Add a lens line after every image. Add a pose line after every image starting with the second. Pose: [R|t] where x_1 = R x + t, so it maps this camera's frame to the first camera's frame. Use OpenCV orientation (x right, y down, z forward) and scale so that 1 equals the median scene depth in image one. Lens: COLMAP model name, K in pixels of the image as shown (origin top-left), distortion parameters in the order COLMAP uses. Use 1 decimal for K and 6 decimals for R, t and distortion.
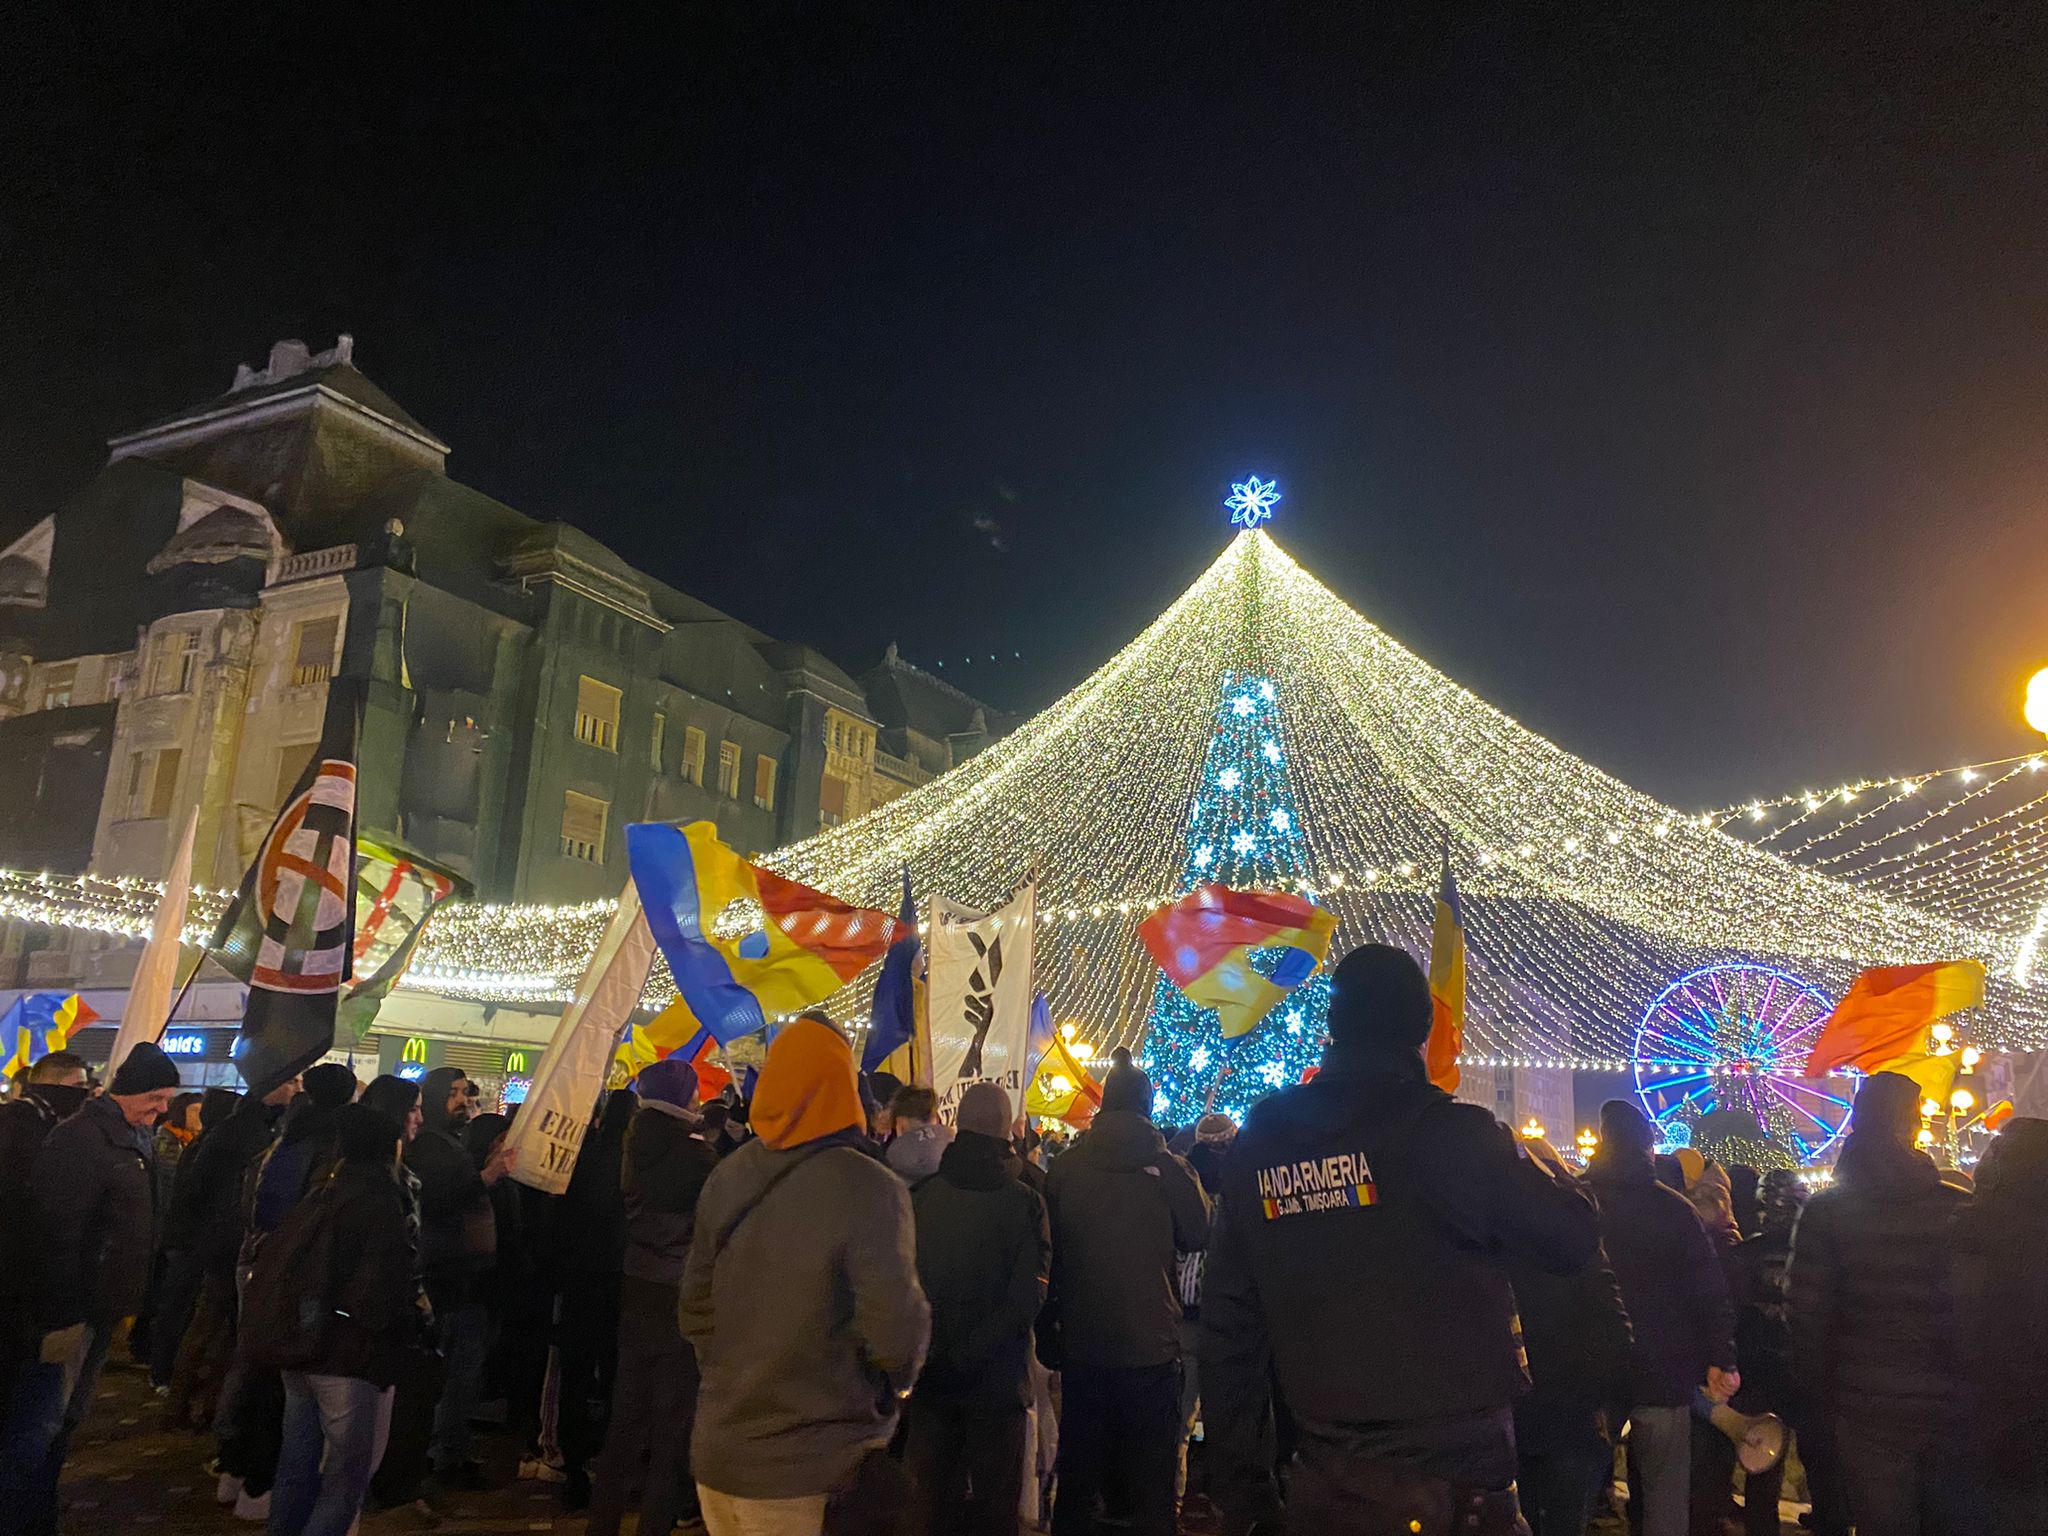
lens RADIAL K [[1558.0, 0, 1024.0], [0, 1558.0, 768.0], [0, 0, 1]] dist [0.082500, -0.002628]
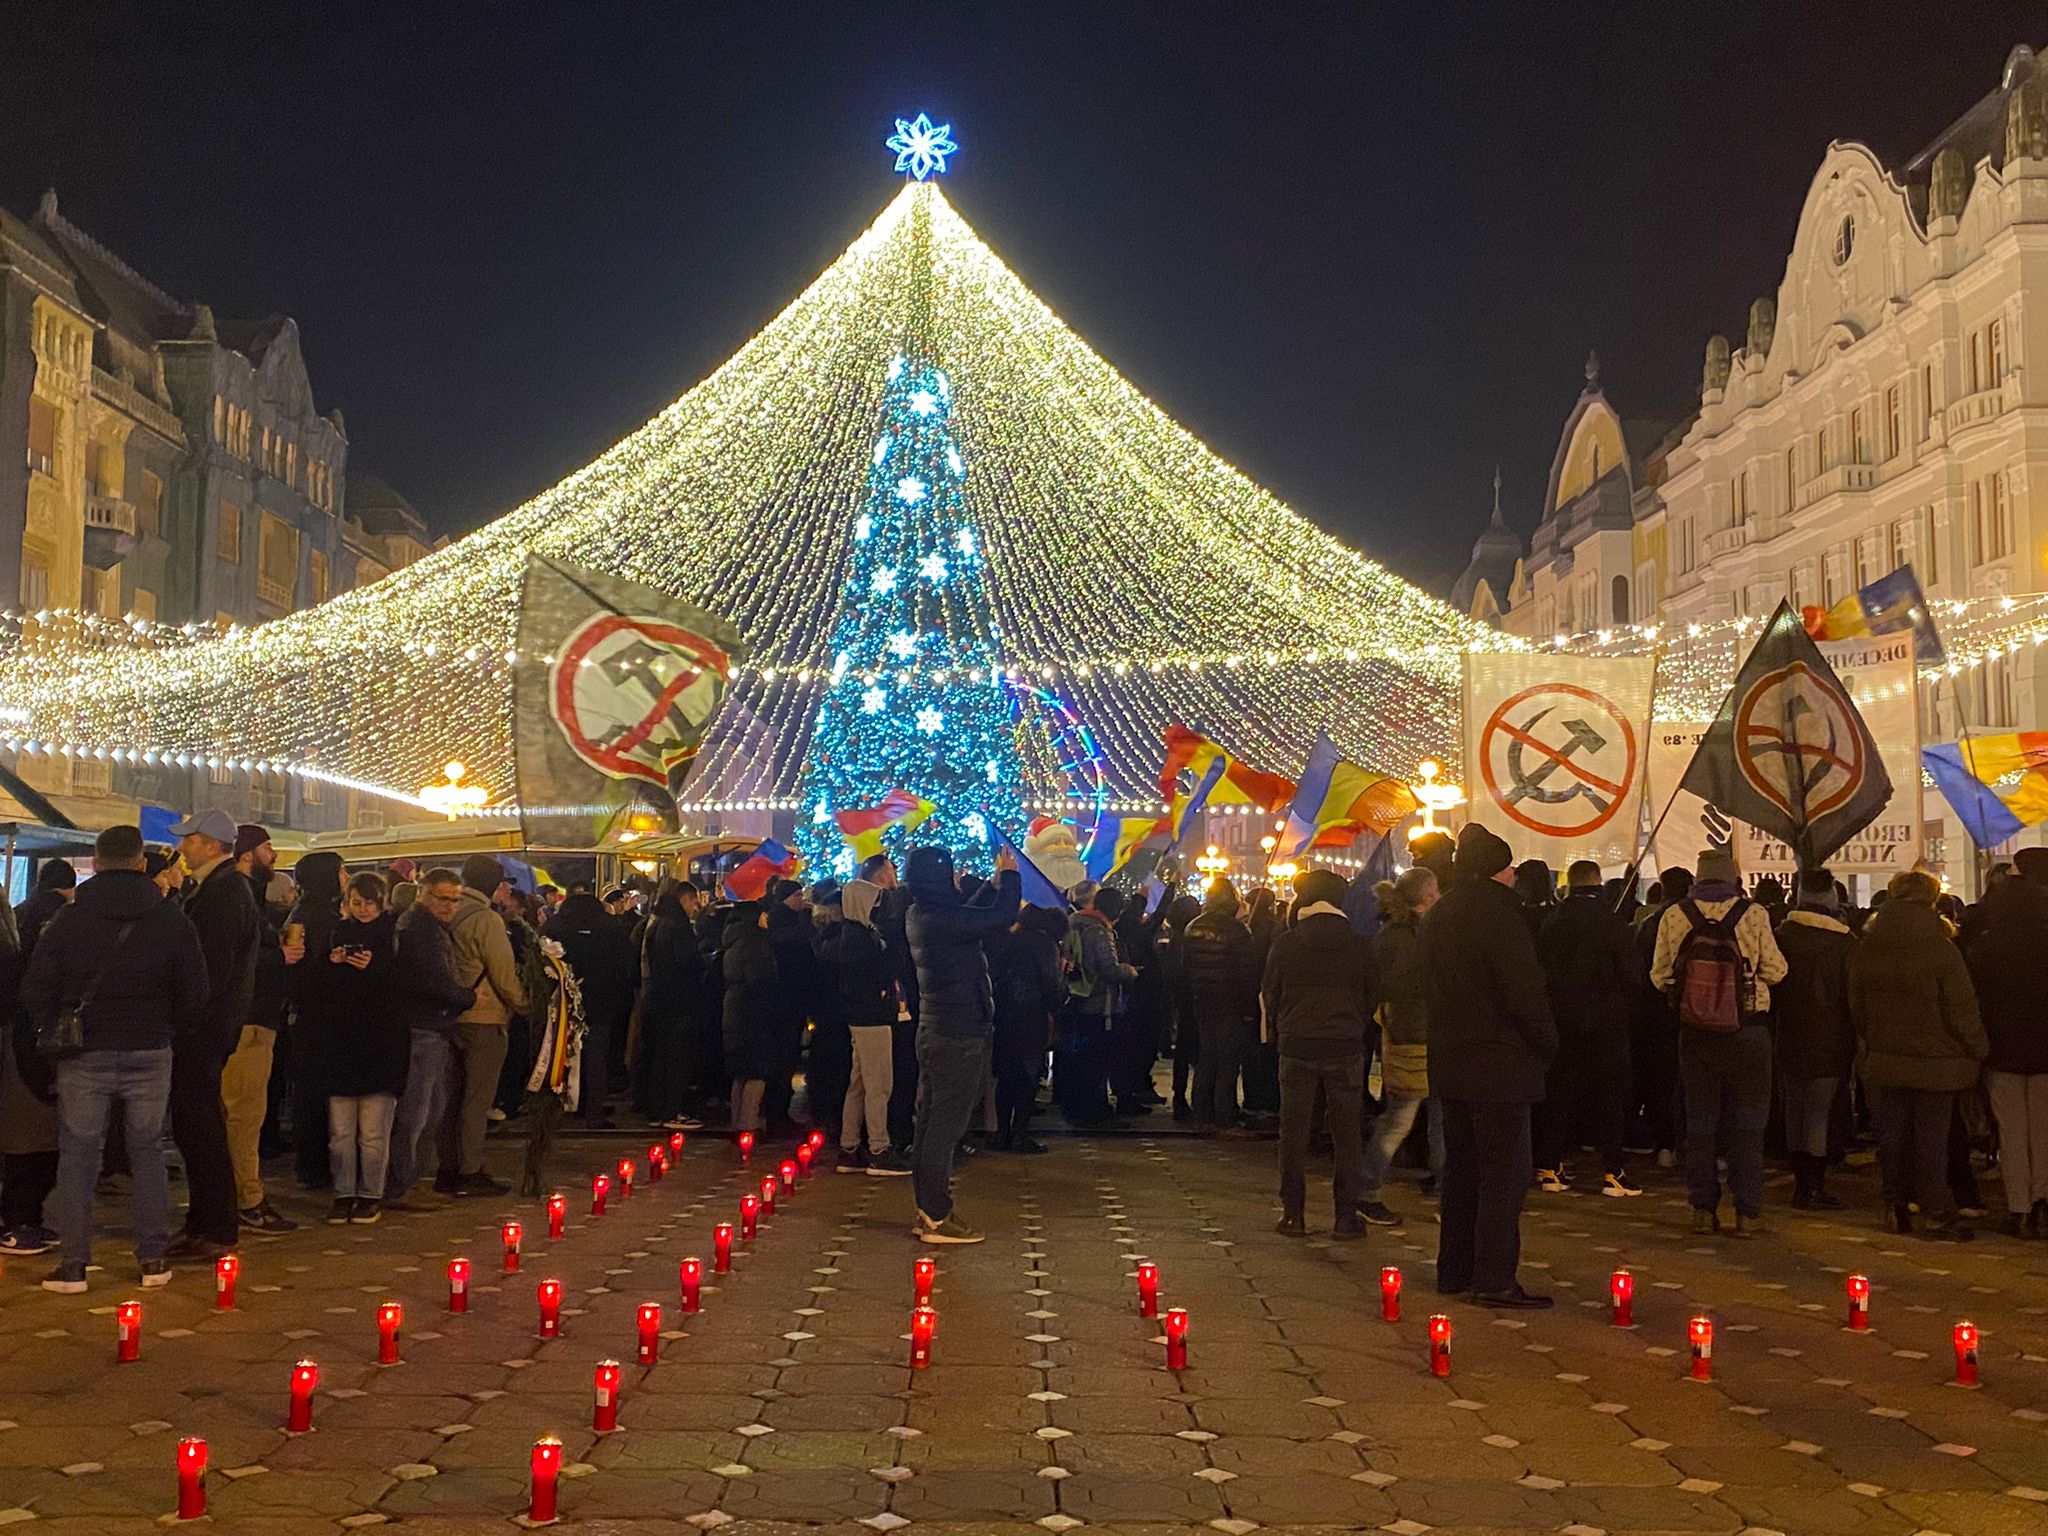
lens RADIAL K [[2104.0, 0, 1023.3], [0, 2104.0, 805.1], [0, 0, 1]] dist [0.087825, -0.161607]
pose [[0.885859, -0.012163, 0.463794, -0.252236], [-0.077080, 0.981905, 0.172975, -0.020279], [-0.457506, -0.188981, 0.868893, -0.048701]]
